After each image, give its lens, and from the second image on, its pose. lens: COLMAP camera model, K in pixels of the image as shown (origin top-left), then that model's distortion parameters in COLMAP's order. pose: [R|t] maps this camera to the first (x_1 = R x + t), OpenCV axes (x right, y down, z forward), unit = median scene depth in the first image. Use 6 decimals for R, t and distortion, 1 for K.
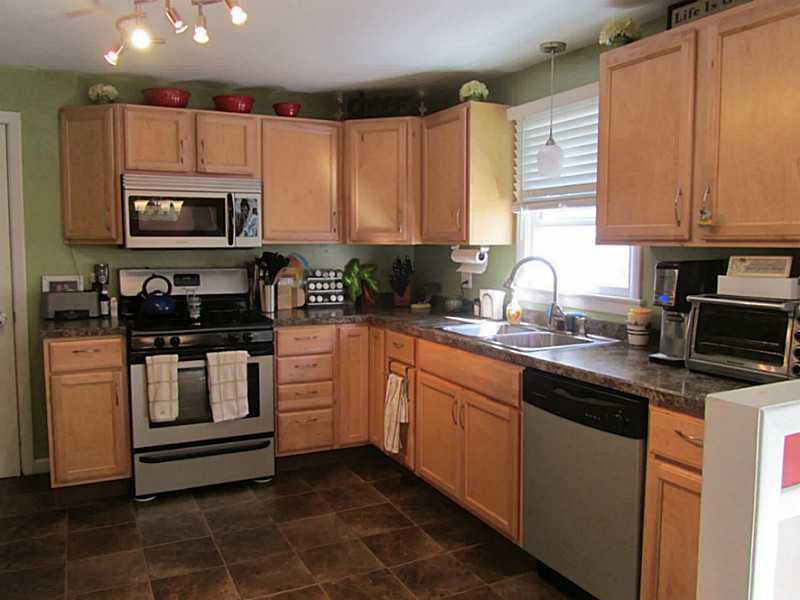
lens RADIAL K [[658.8, 0, 400.0], [0, 658.8, 300.0], [0, 0, 1]] dist [-0.031279, -0.007696]
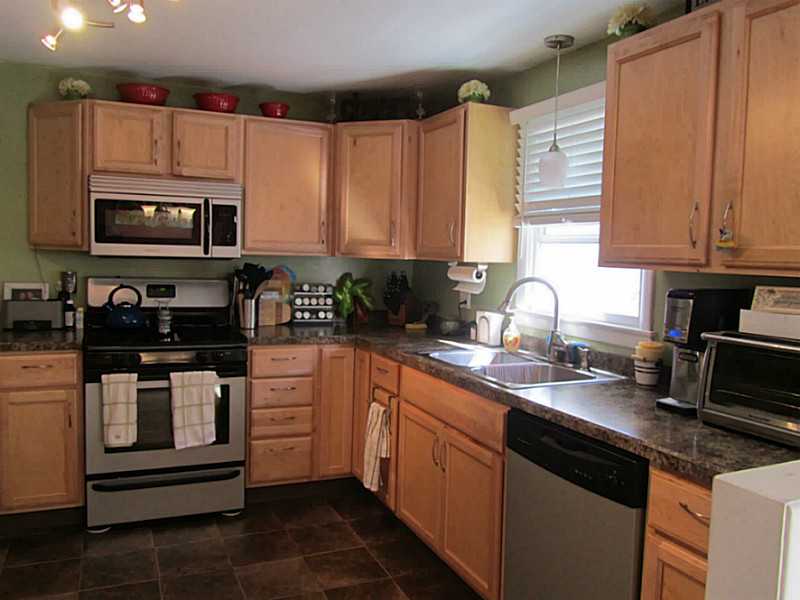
lens RADIAL K [[658.8, 0, 400.0], [0, 658.8, 300.0], [0, 0, 1]] dist [-0.031279, -0.007696]
pose [[0.998716, 0.029303, -0.041328, 0.057095], [-0.030038, 0.999400, -0.017272, -0.013541], [0.040797, 0.018491, 0.998996, 0.099966]]
